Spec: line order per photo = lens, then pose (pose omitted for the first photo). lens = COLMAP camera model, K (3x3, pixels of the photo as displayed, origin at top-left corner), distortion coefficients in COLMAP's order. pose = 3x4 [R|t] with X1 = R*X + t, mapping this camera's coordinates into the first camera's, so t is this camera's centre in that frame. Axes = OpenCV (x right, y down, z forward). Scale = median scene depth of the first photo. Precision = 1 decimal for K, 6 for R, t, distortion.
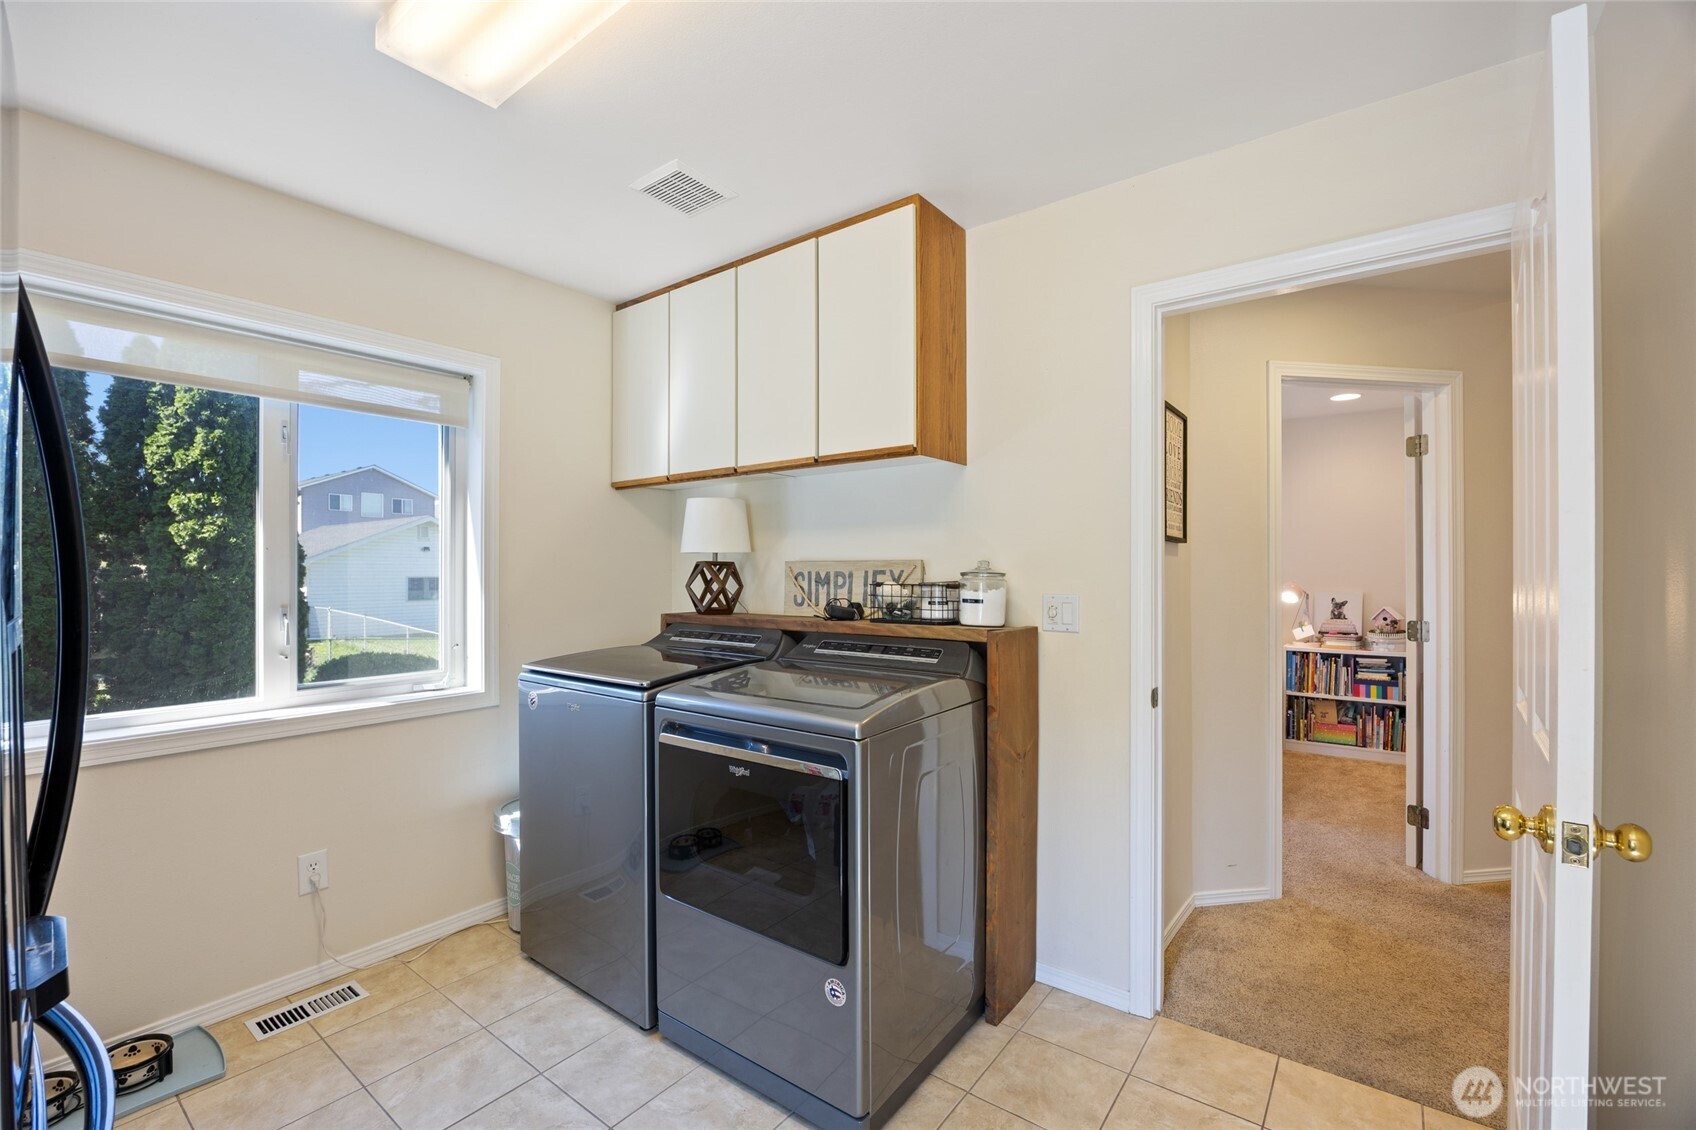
lens RADIAL K [[730.0, 0, 839.1], [0, 730.0, 572.1], [0, 0, 1]] dist [-0.024485, -0.000007]
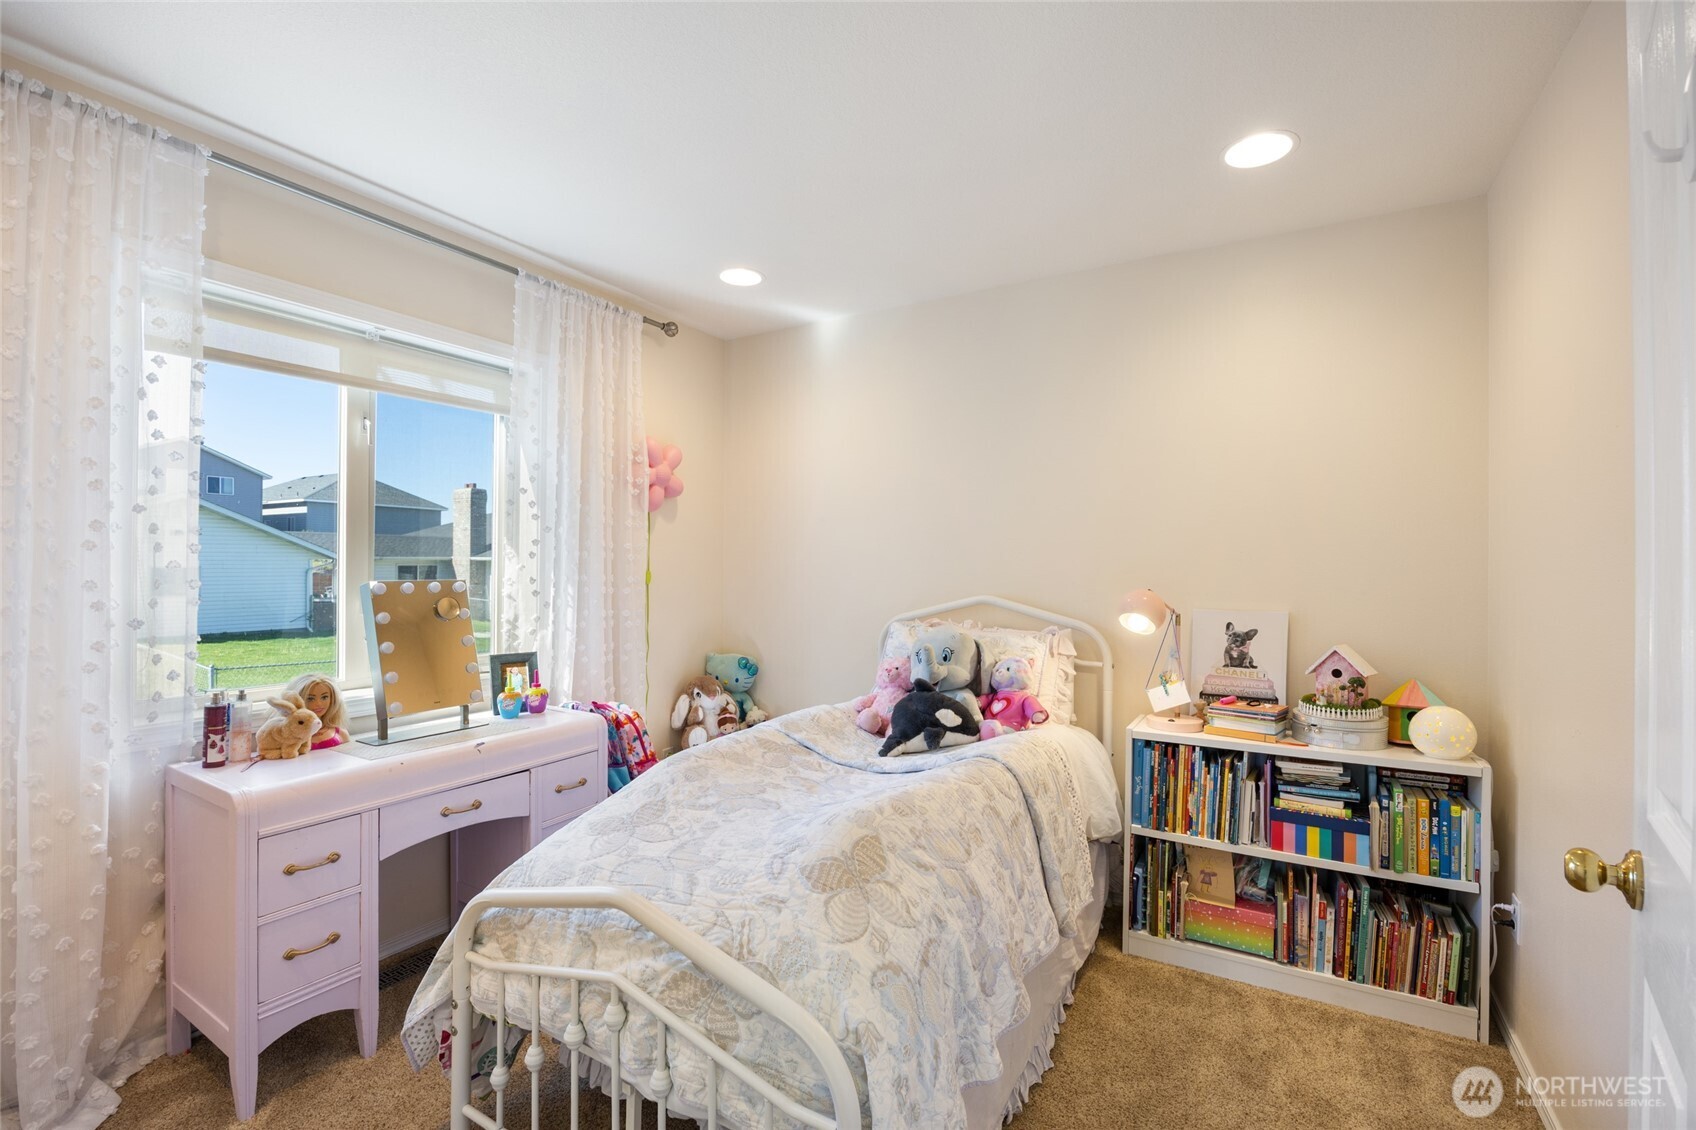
lens RADIAL K [[730.0, 0, 853.3], [0, 730.0, 562.9], [0, 0, 1]] dist [-0.024485, -0.000007]
pose [[0.993168, 0.007141, 0.116474, 0.401984], [-0.006858, 0.999972, -0.002827, -0.000436], [-0.116491, 0.002009, 0.993190, 0.581996]]
